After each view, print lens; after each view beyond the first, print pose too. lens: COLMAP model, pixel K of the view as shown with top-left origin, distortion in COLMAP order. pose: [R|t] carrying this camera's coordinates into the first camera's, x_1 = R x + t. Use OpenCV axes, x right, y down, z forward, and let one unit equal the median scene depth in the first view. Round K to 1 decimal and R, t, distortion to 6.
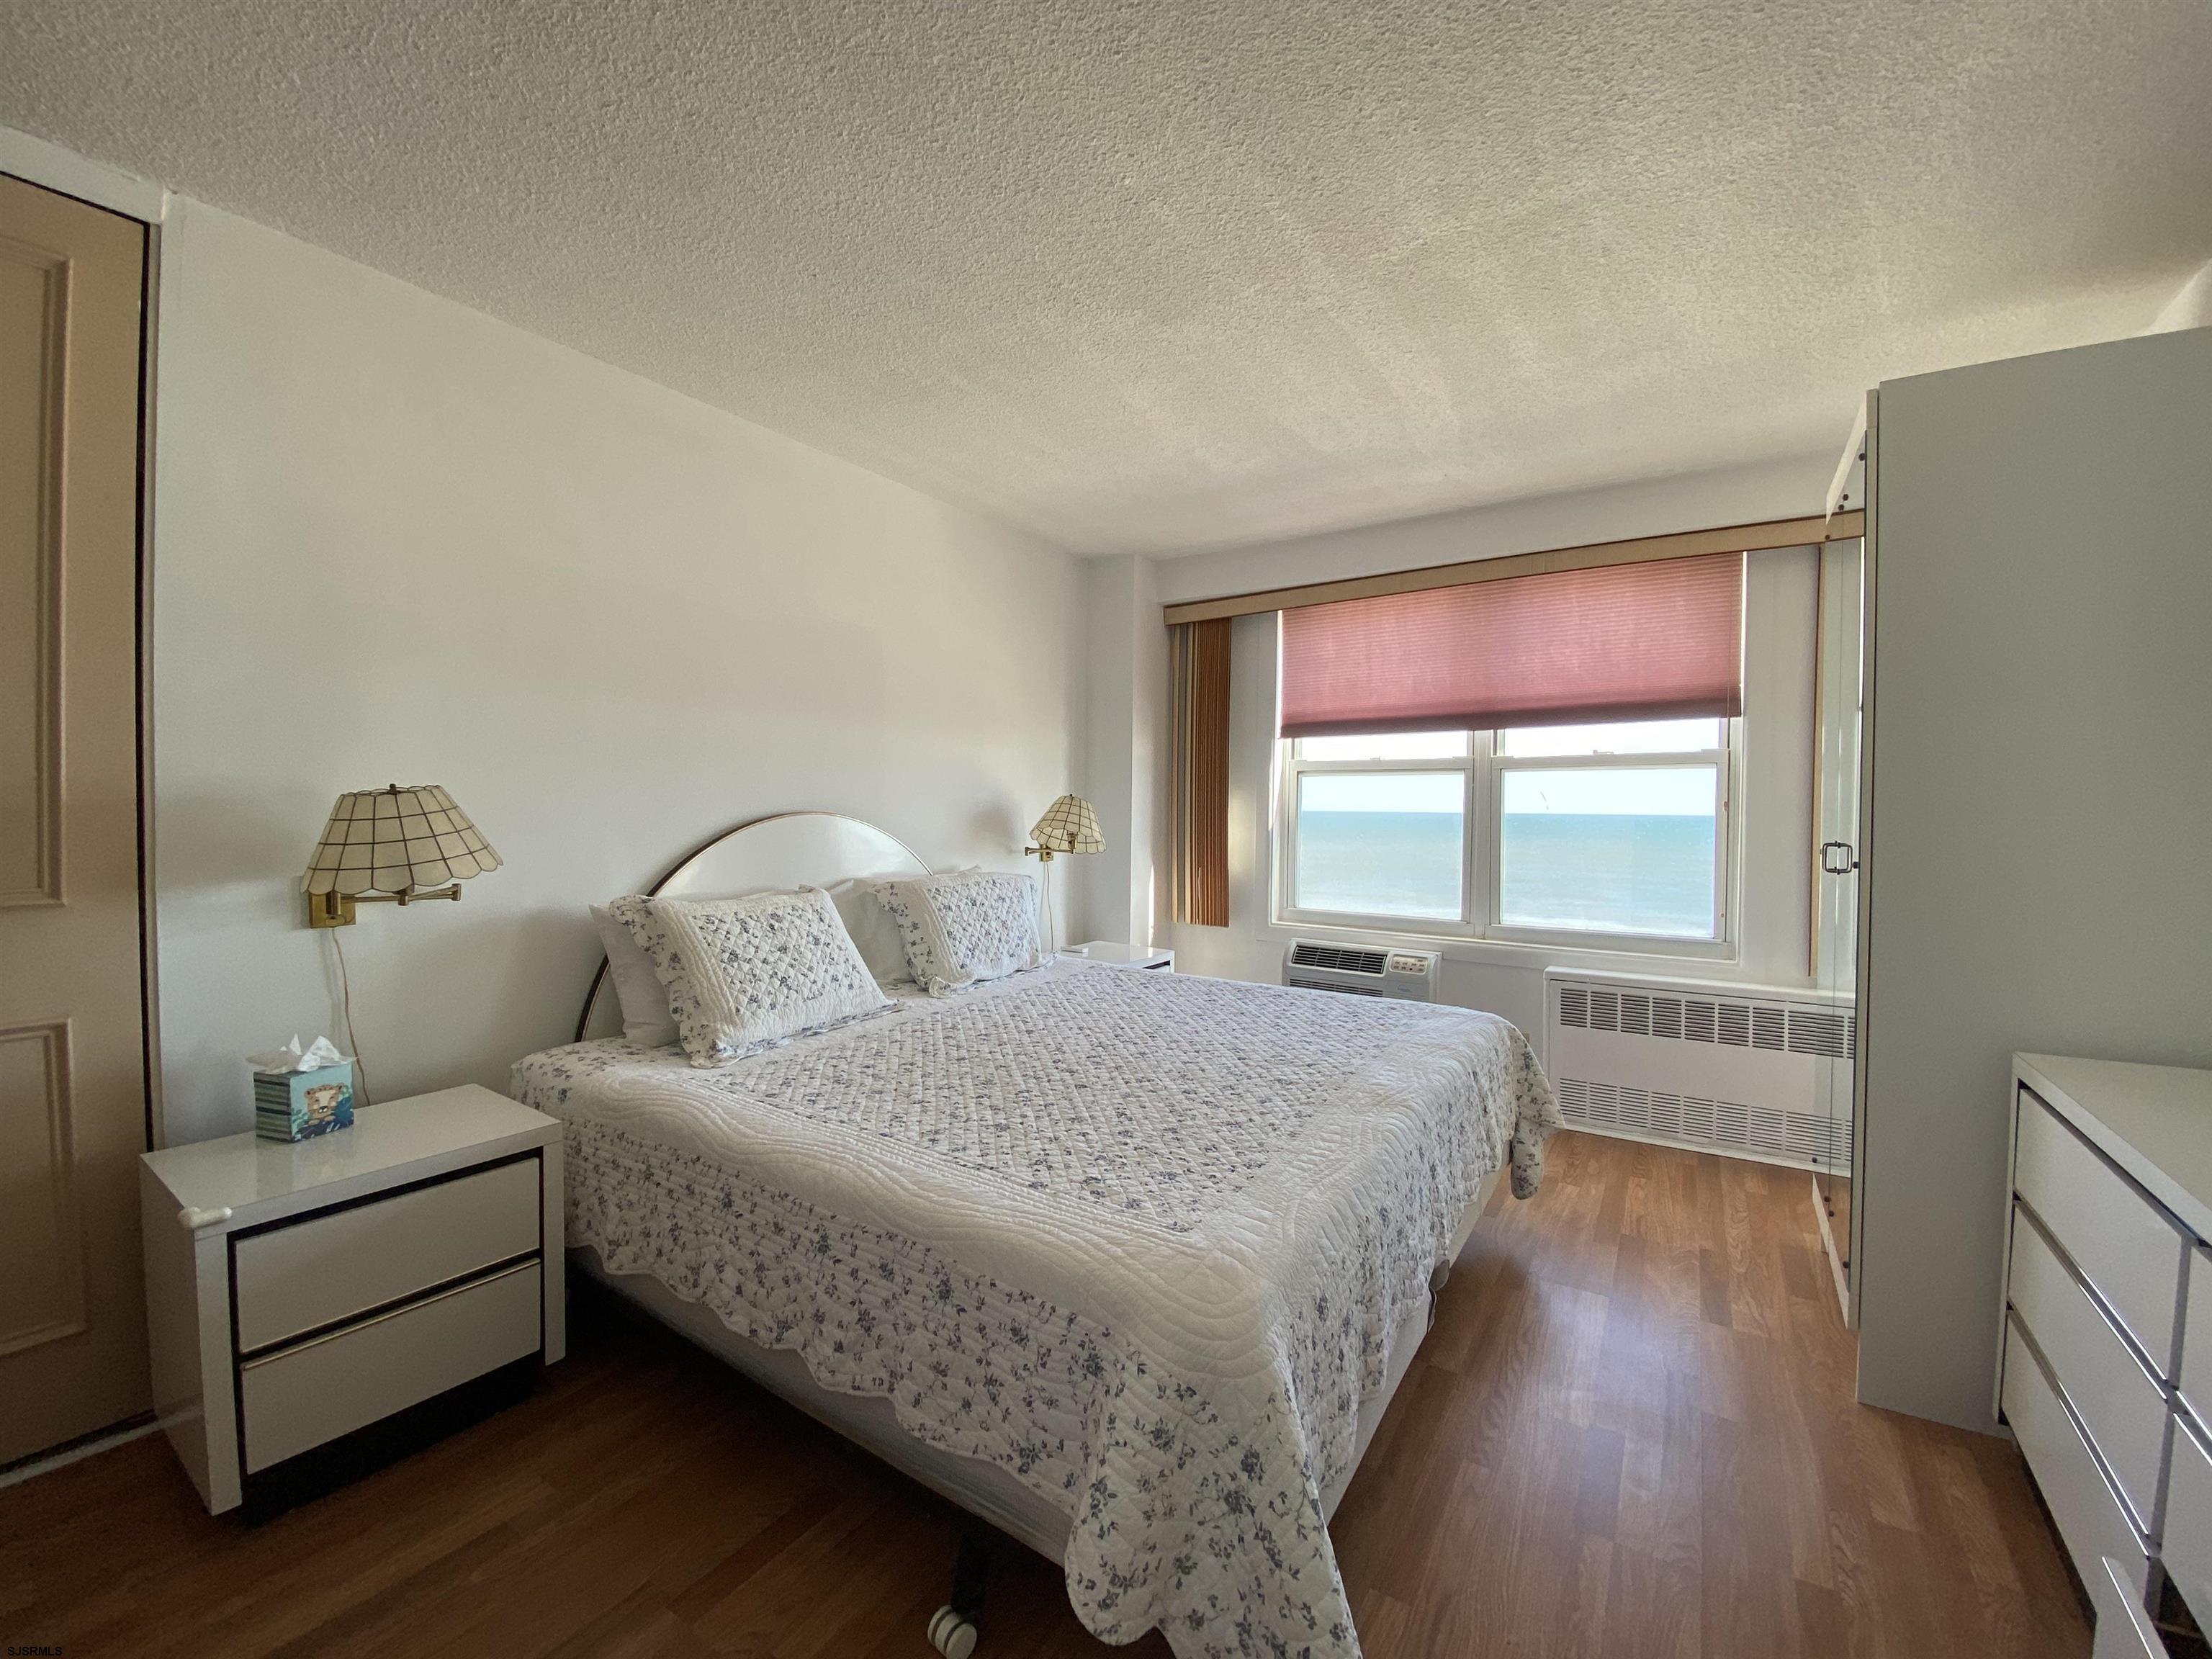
lens RADIAL K [[894.3, 0, 1117.1], [0, 894.3, 828.9], [0, 0, 1]] dist [0.009726, -0.016970]
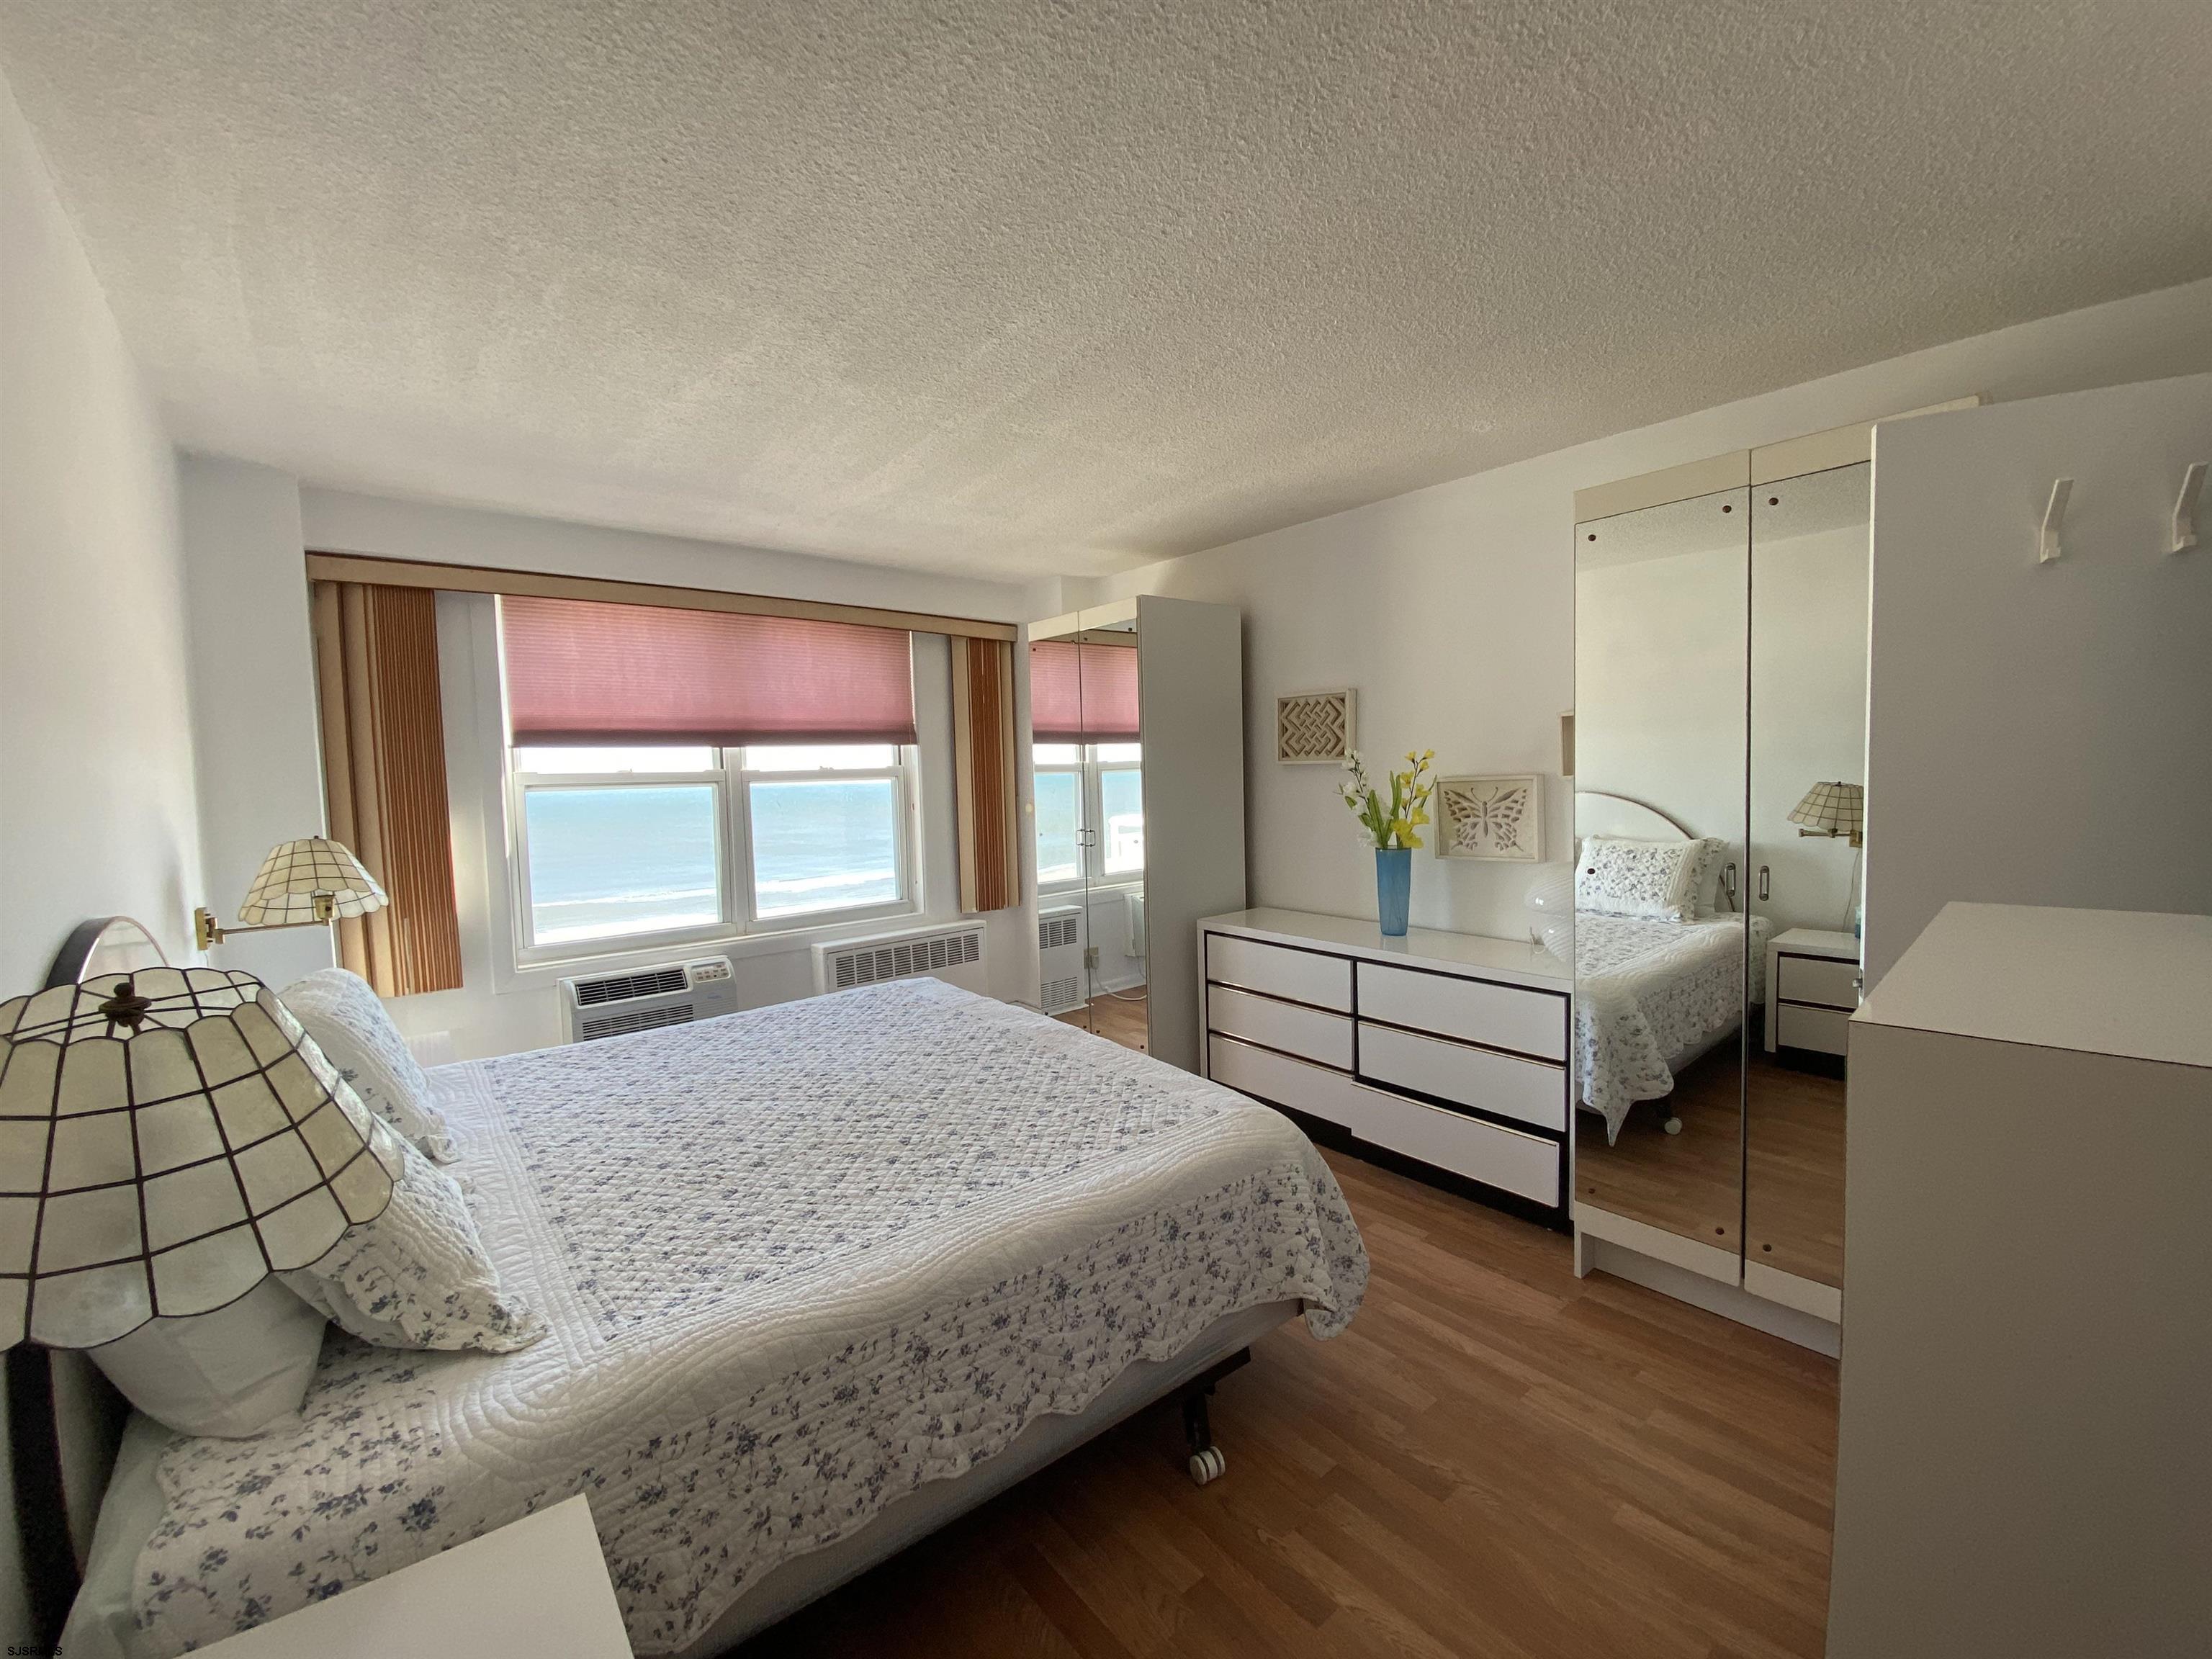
lens RADIAL K [[894.3, 0, 1100.8], [0, 894.3, 825.8], [0, 0, 1]] dist [0.009726, -0.016970]
pose [[0.293262, -0.071107, 0.953384, -0.750317], [0.049261, 0.997029, 0.059209, -0.082938], [-0.954762, 0.029601, 0.295893, 0.367064]]
